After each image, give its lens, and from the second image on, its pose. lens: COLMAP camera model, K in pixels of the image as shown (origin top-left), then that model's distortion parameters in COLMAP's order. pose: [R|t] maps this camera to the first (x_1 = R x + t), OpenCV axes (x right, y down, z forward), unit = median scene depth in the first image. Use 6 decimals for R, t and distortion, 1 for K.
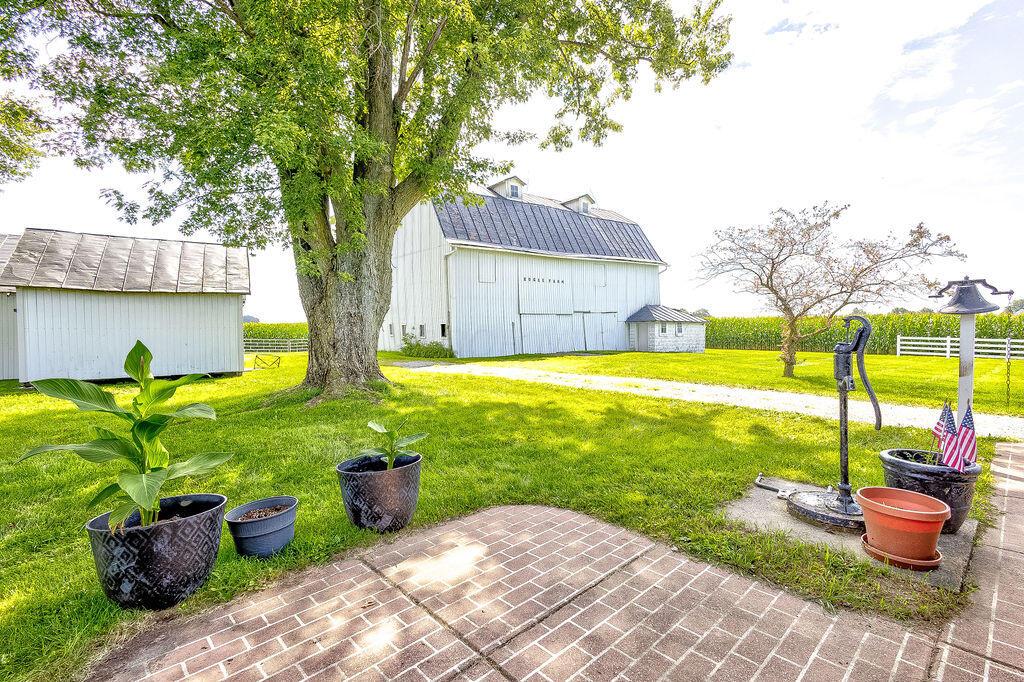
lens RADIAL K [[477.2, 0, 508.3], [0, 477.2, 332.4], [0, 0, 1]] dist [0.002248, 0.000002]
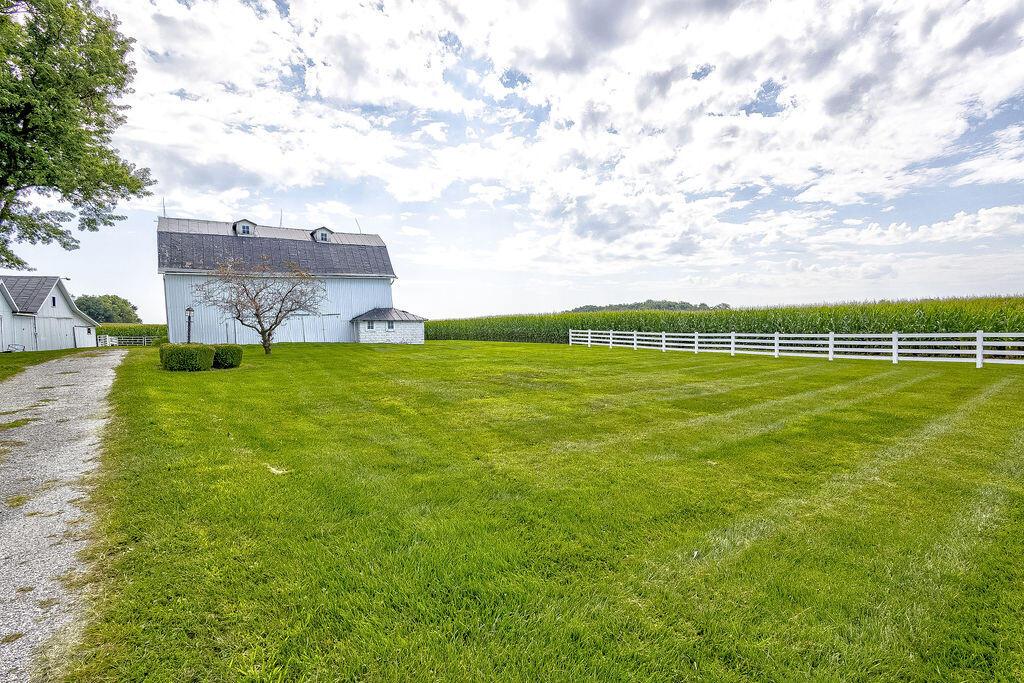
lens RADIAL K [[477.2, 0, 508.3], [0, 477.2, 332.9], [0, 0, 1]] dist [0.002248, 0.000002]
pose [[0.990804, -0.012603, -0.134720, 0.823348], [0.008968, 0.999580, -0.027555, 0.049764], [0.135011, 0.026093, 0.990500, -0.253360]]
